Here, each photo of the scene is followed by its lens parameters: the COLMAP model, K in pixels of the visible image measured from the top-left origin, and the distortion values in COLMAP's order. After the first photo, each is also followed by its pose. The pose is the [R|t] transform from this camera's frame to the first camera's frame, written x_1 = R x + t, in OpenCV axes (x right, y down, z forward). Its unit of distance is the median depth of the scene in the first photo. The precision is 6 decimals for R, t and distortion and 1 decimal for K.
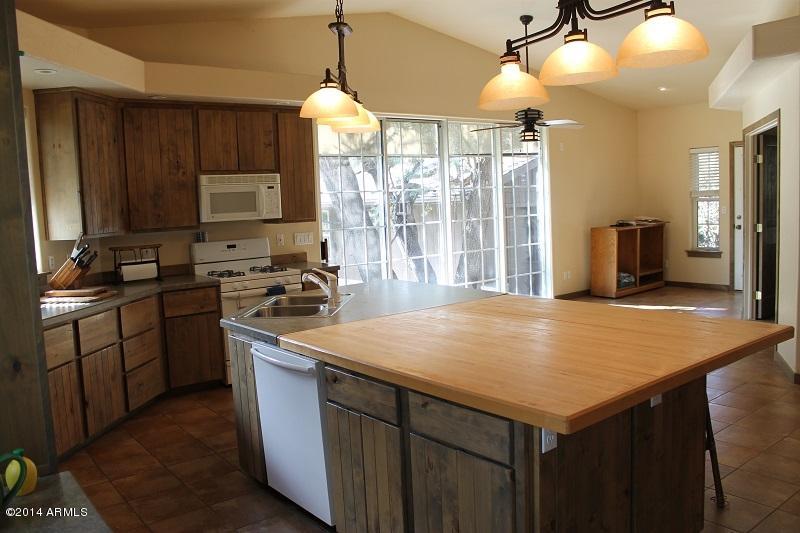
lens RADIAL K [[658.2, 0, 385.2], [0, 658.2, 268.8], [0, 0, 1]] dist [-0.174909, 0.140772]
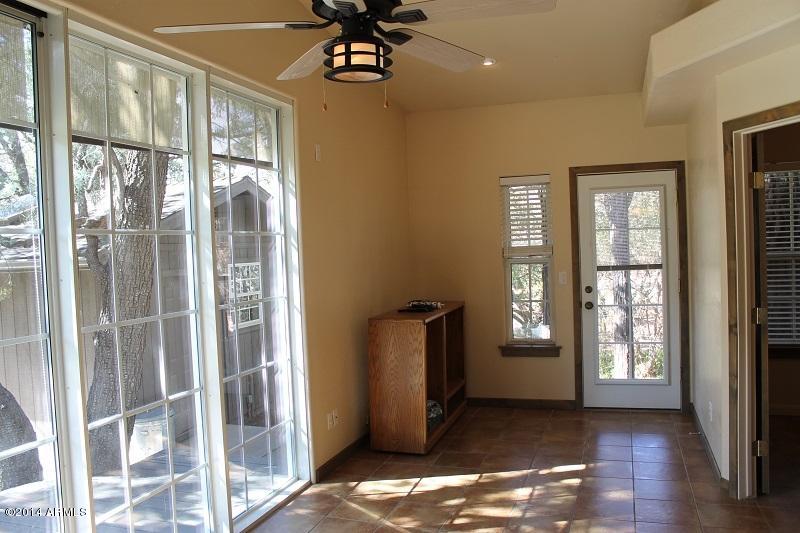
lens RADIAL K [[658.2, 0, 385.2], [0, 658.2, 268.8], [0, 0, 1]] dist [-0.174909, 0.140772]
pose [[0.834302, -0.002527, 0.551302, 0.048134], [0.055661, 0.995266, -0.079671, -0.061459], [-0.548491, 0.097156, 0.830493, 0.575679]]
